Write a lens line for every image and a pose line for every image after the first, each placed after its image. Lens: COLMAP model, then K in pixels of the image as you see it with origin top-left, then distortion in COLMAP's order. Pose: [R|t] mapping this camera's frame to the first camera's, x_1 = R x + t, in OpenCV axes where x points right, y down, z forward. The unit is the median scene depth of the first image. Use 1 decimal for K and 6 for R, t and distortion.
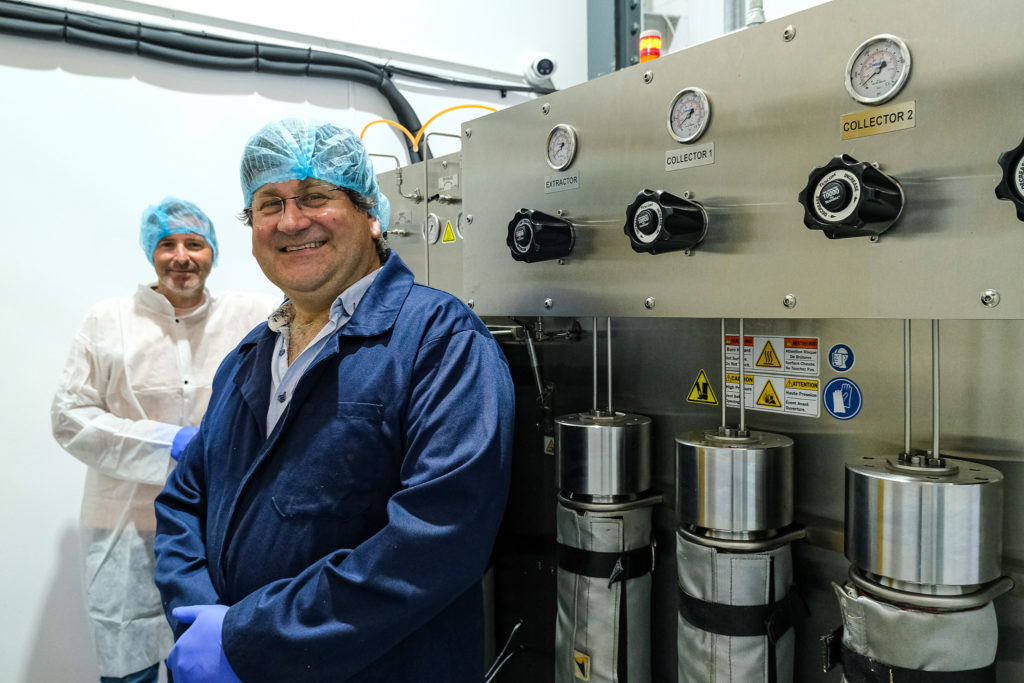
lens RADIAL K [[846.1, 0, 512.0], [0, 846.1, 341.5], [0, 0, 1]] dist [0.021528, -0.004127]
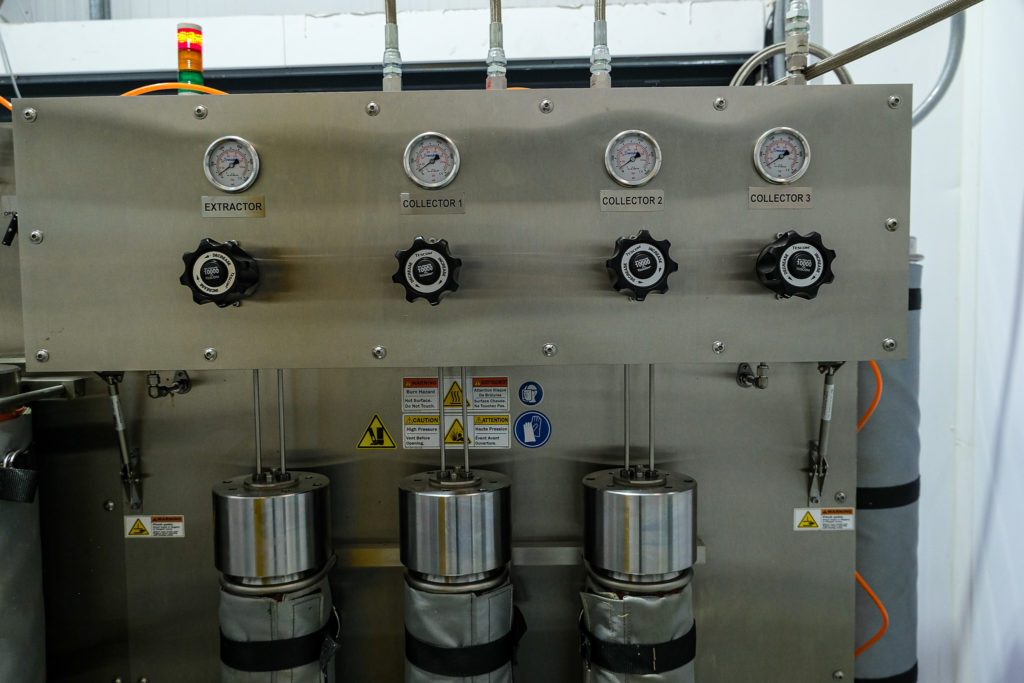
lens RADIAL K [[846.1, 0, 512.0], [0, 846.1, 341.5], [0, 0, 1]] dist [0.021528, -0.004127]
pose [[0.602441, -0.044749, 0.796908, -0.506781], [0.039379, 0.998878, 0.026320, -0.078206], [-0.797192, 0.015525, 0.603527, 0.330037]]
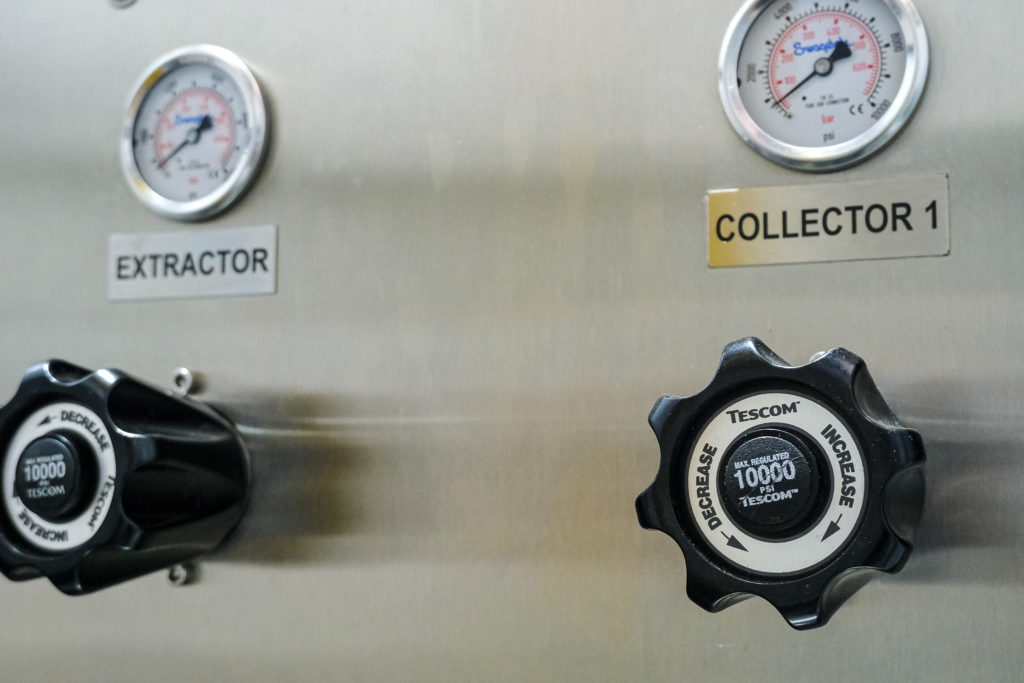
lens RADIAL K [[1494.7, 0, 512.0], [0, 1494.7, 341.5], [0, 0, 1]] dist [-0.018016, -0.024876]
pose [[0.863630, 0.067029, 0.499650, -0.095848], [0.003843, 0.990217, -0.139481, -0.115158], [-0.504111, 0.122380, 0.854924, 0.645042]]
